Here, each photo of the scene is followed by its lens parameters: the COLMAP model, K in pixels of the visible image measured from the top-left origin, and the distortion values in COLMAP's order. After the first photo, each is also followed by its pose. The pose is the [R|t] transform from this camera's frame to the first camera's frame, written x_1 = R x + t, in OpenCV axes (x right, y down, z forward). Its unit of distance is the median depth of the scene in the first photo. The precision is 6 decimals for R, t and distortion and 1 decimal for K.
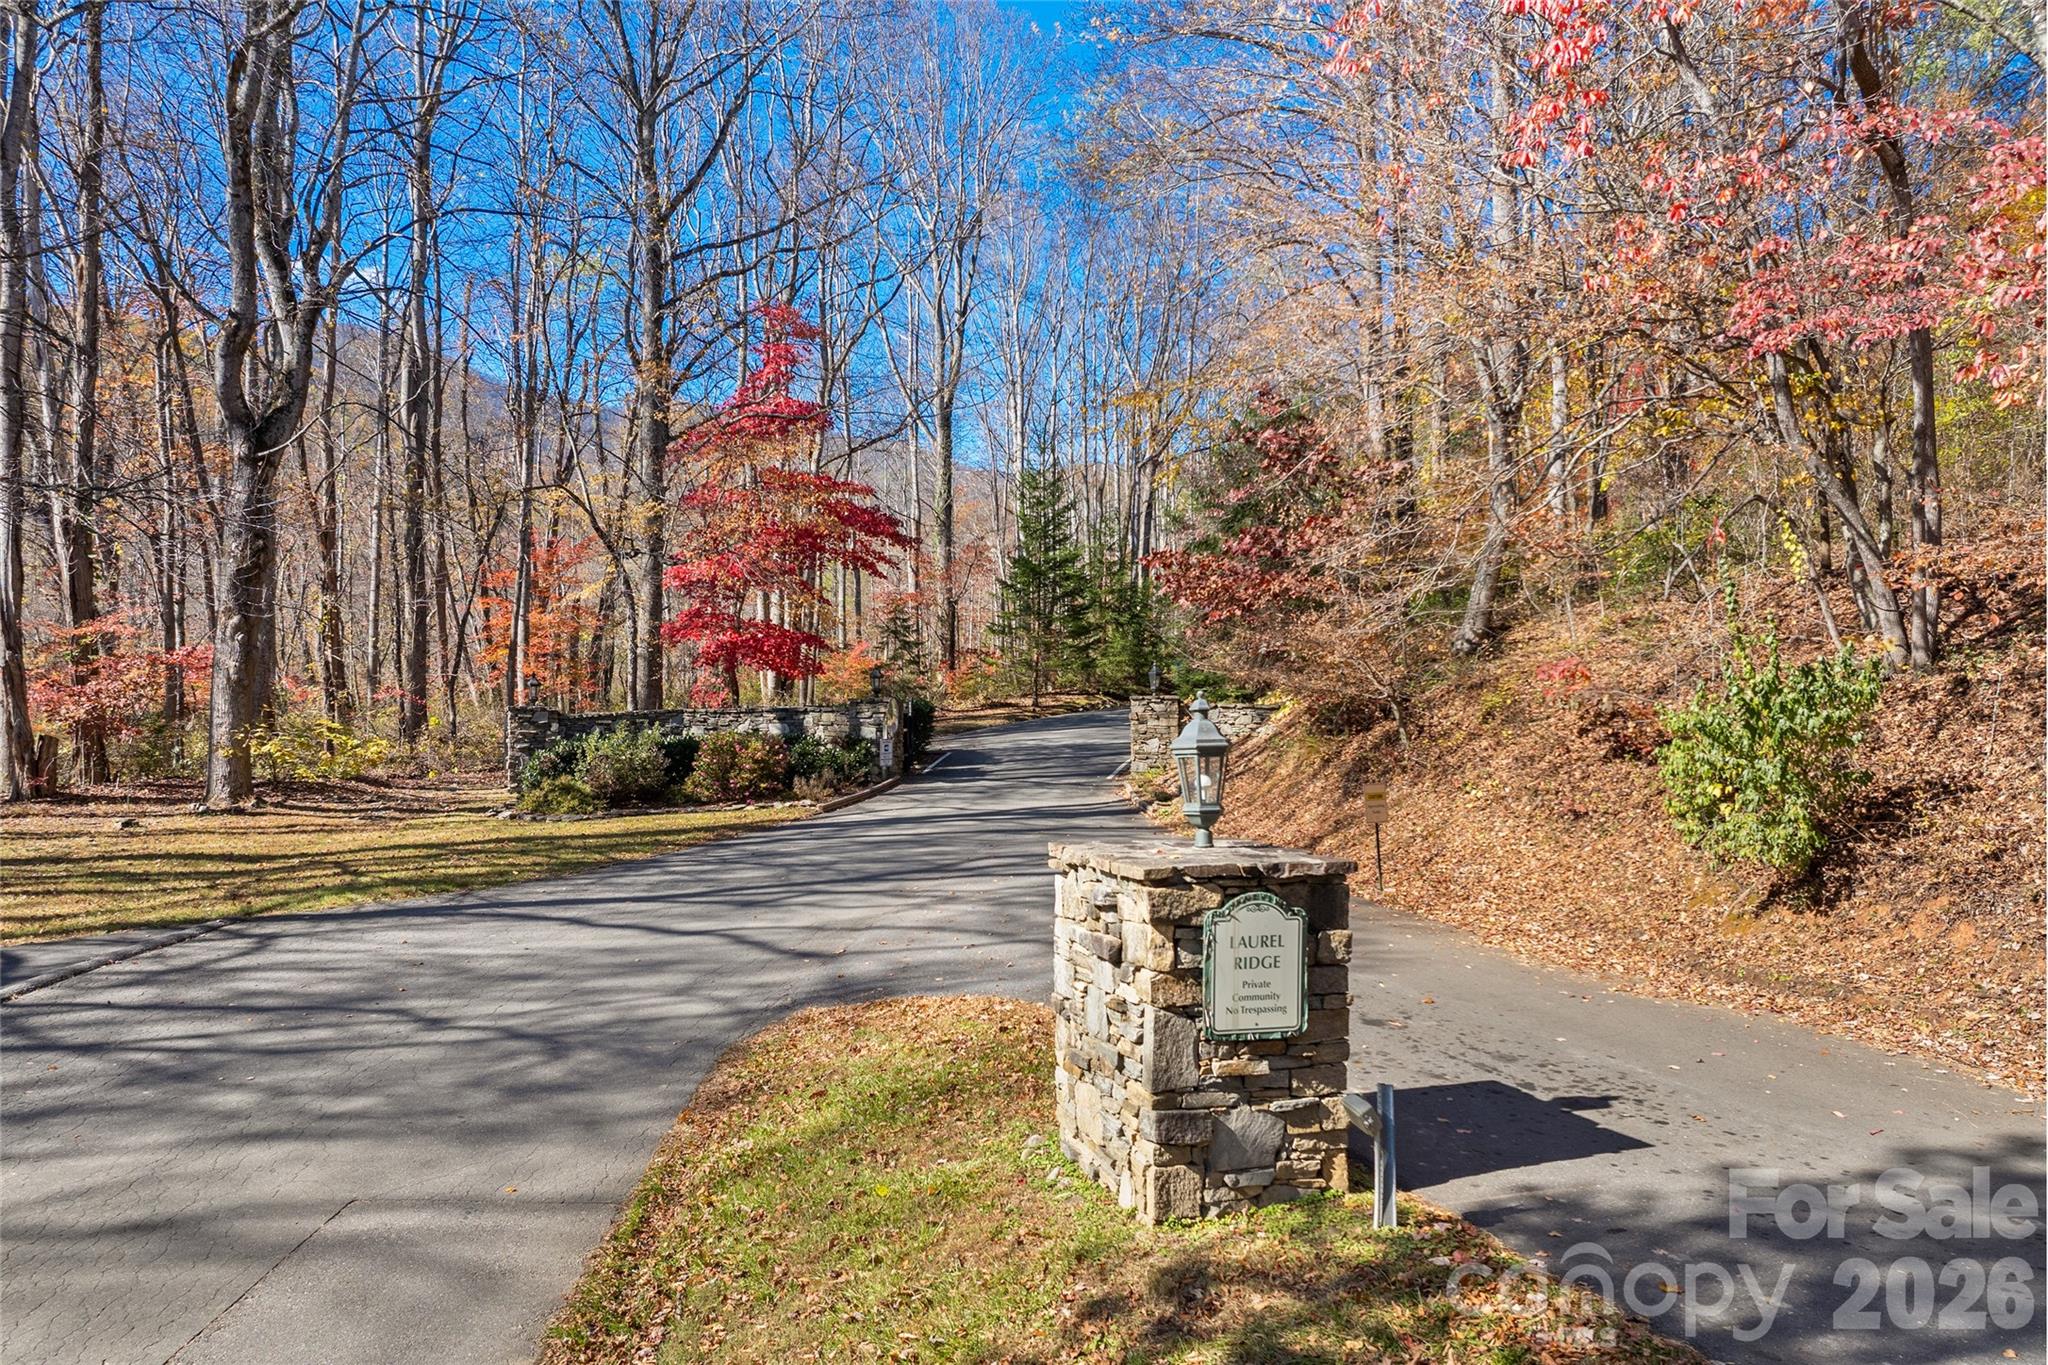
lens RADIAL K [[1388.2, 0, 1034.1], [0, 1388.2, 688.4], [0, 0, 1]] dist [-0.031824, -0.005221]
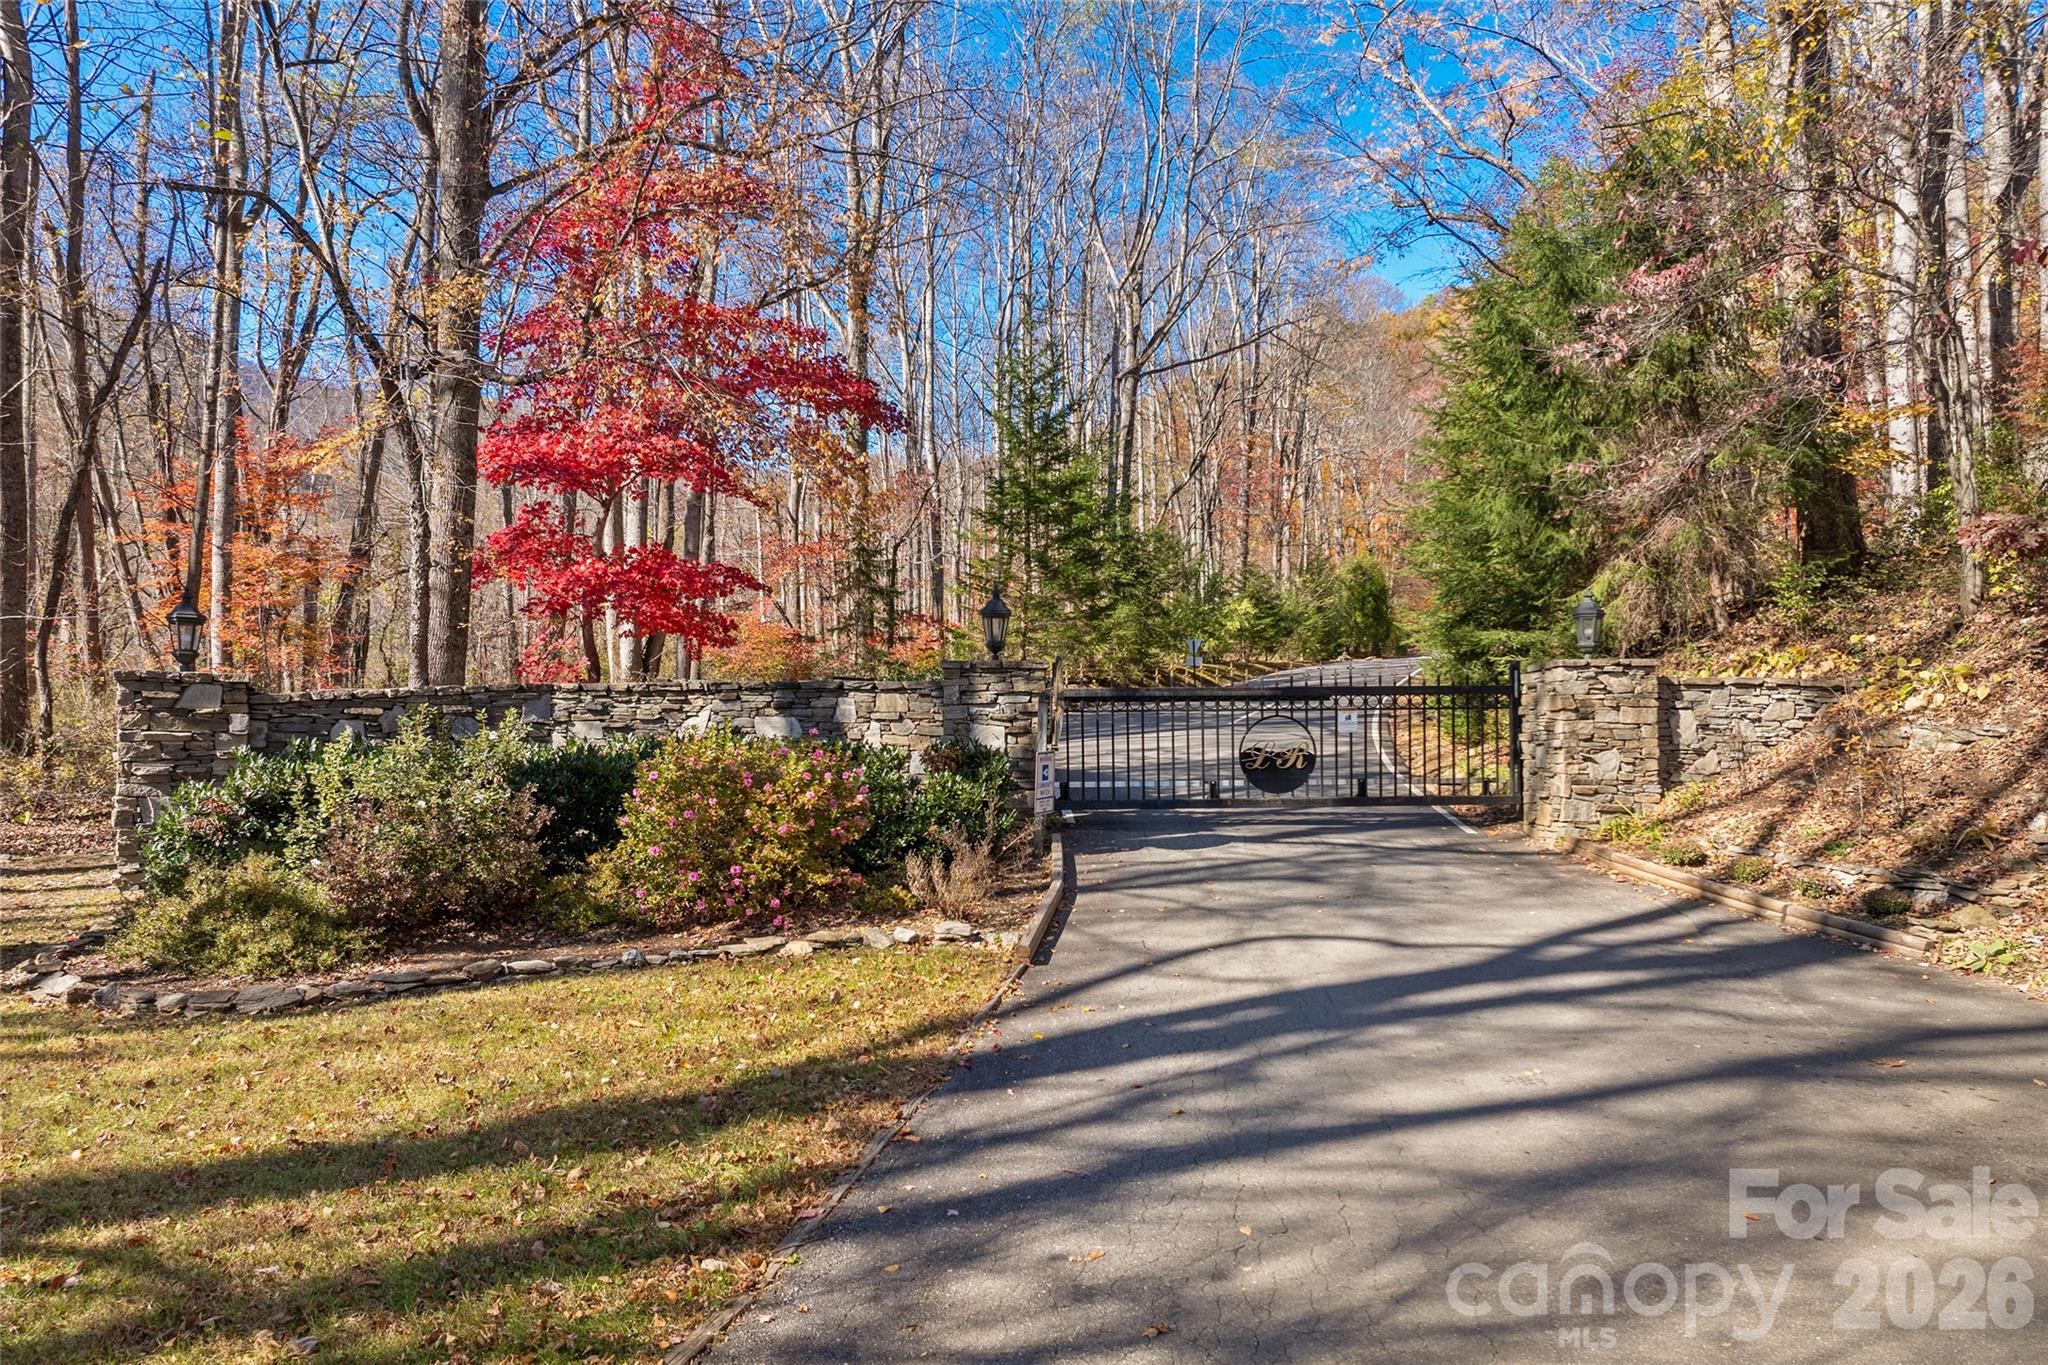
lens RADIAL K [[1388.2, 0, 1025.0], [0, 1388.2, 702.5], [0, 0, 1]] dist [-0.031824, -0.005221]
pose [[0.988184, 0.003952, 0.153221, -0.192882], [-0.005290, 0.999951, 0.008326, 0.018339], [-0.153181, -0.009038, 0.988157, 0.606222]]
